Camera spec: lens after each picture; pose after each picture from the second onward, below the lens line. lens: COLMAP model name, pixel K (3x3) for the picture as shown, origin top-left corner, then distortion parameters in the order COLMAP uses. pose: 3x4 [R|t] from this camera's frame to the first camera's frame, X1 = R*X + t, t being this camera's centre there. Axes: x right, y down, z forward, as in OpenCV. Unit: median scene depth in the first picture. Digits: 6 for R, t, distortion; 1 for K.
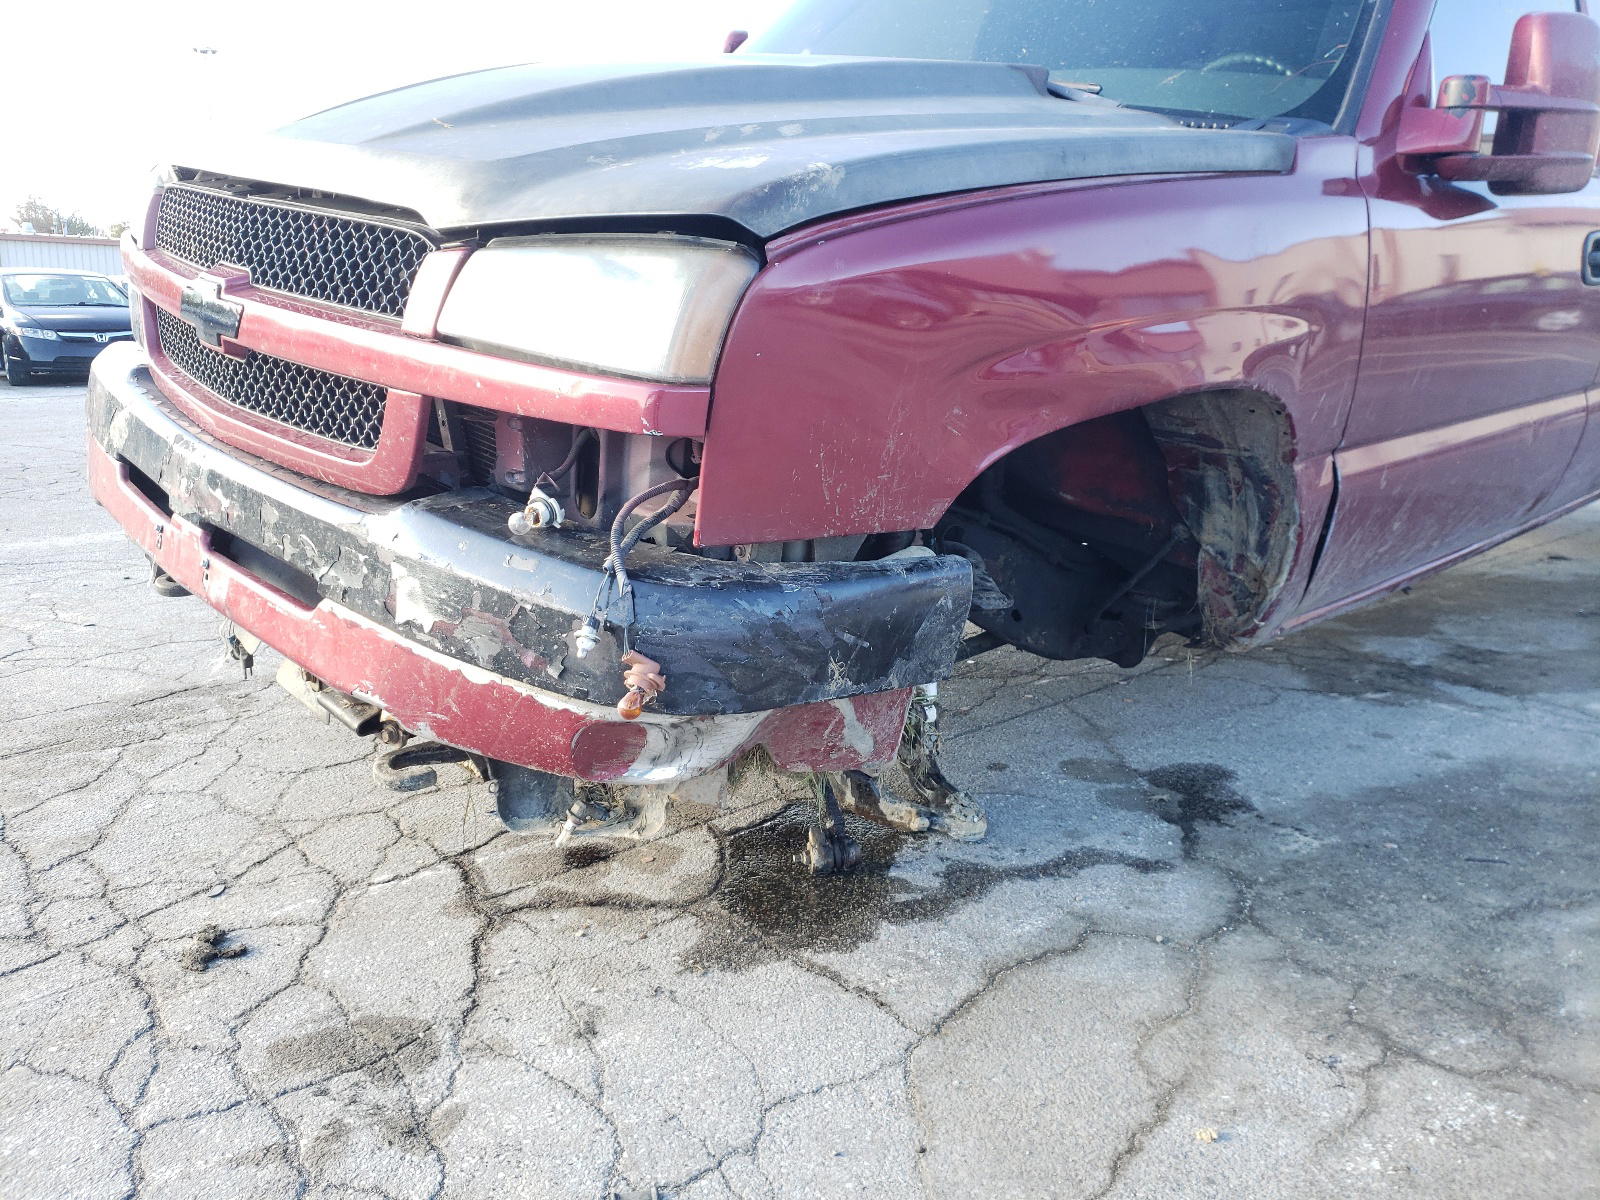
lens RADIAL K [[1213.5, 0, 793.0], [0, 1213.5, 605.7], [0, 0, 1]] dist [0.006506, 0.001589]
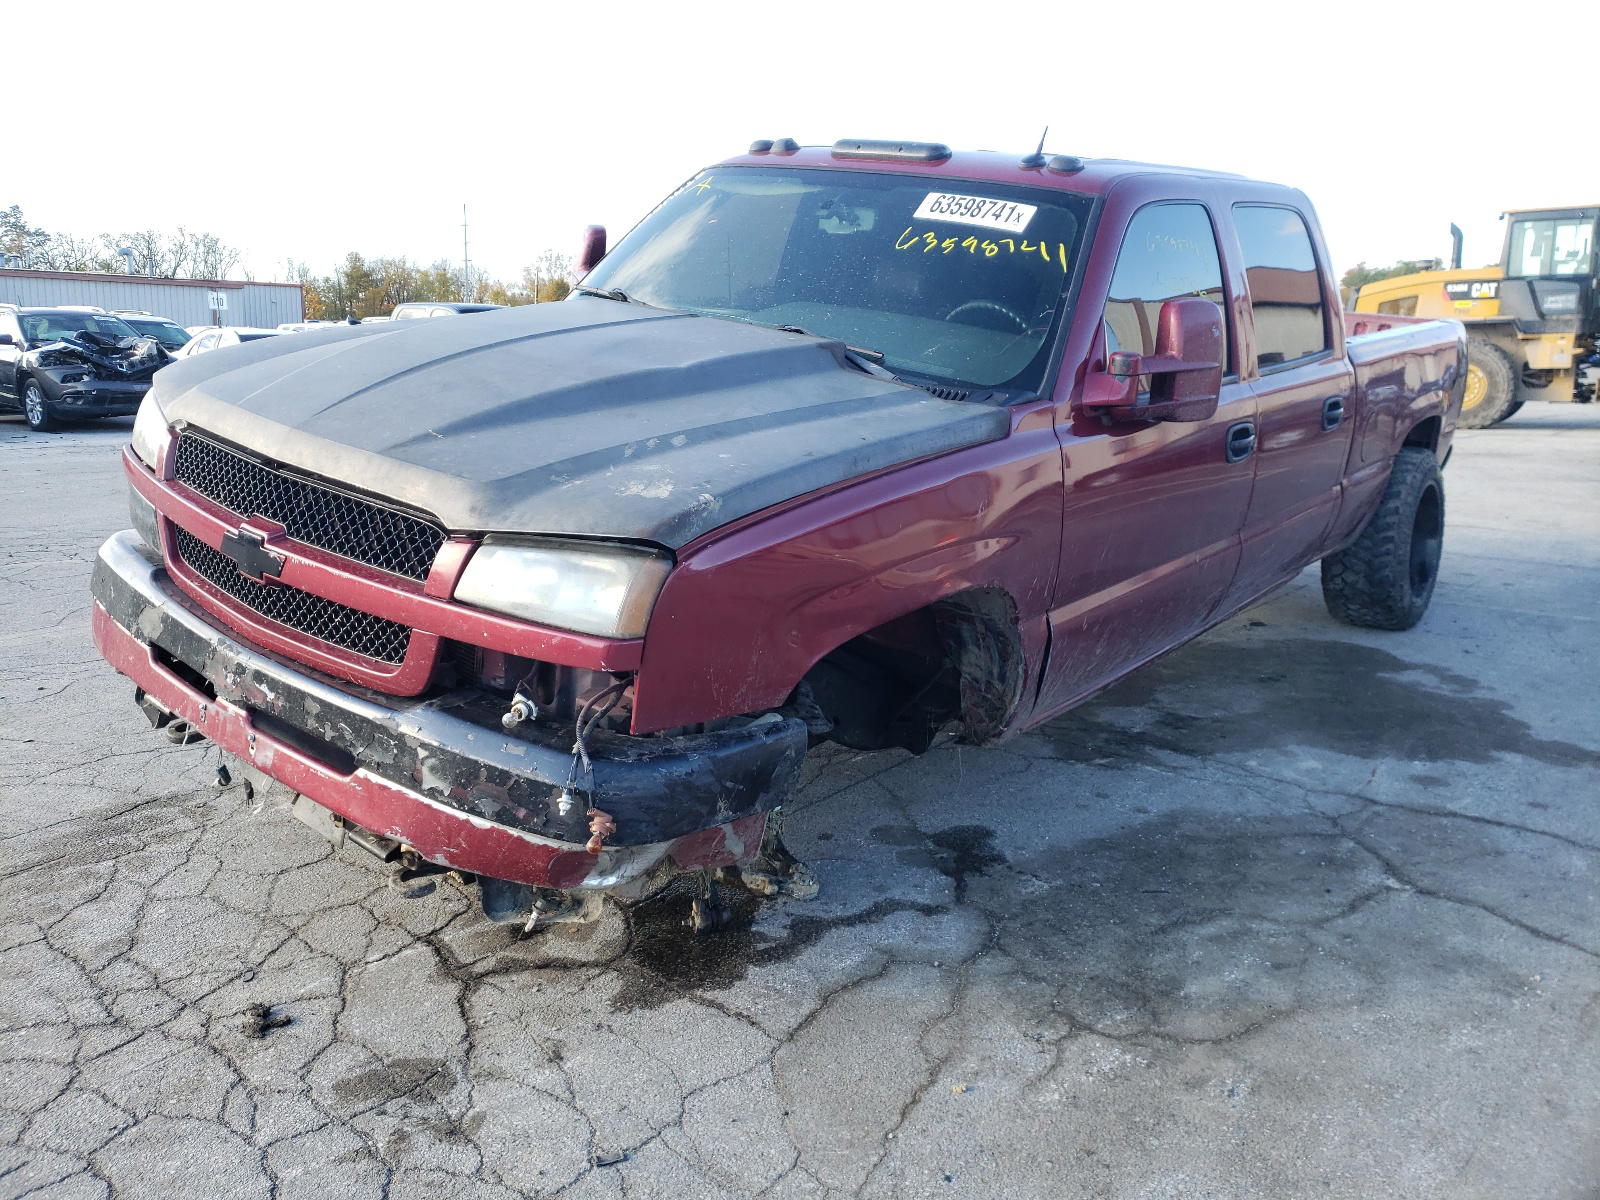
lens RADIAL K [[1199.8, 0, 802.2], [0, 1199.8, 594.0], [0, 0, 1]] dist [0.005626, 0.002152]
pose [[0.987633, -0.022645, 0.155138, -0.080170], [0.027007, 0.999295, -0.026065, -0.150221], [-0.154439, 0.029933, 0.987549, -0.456029]]
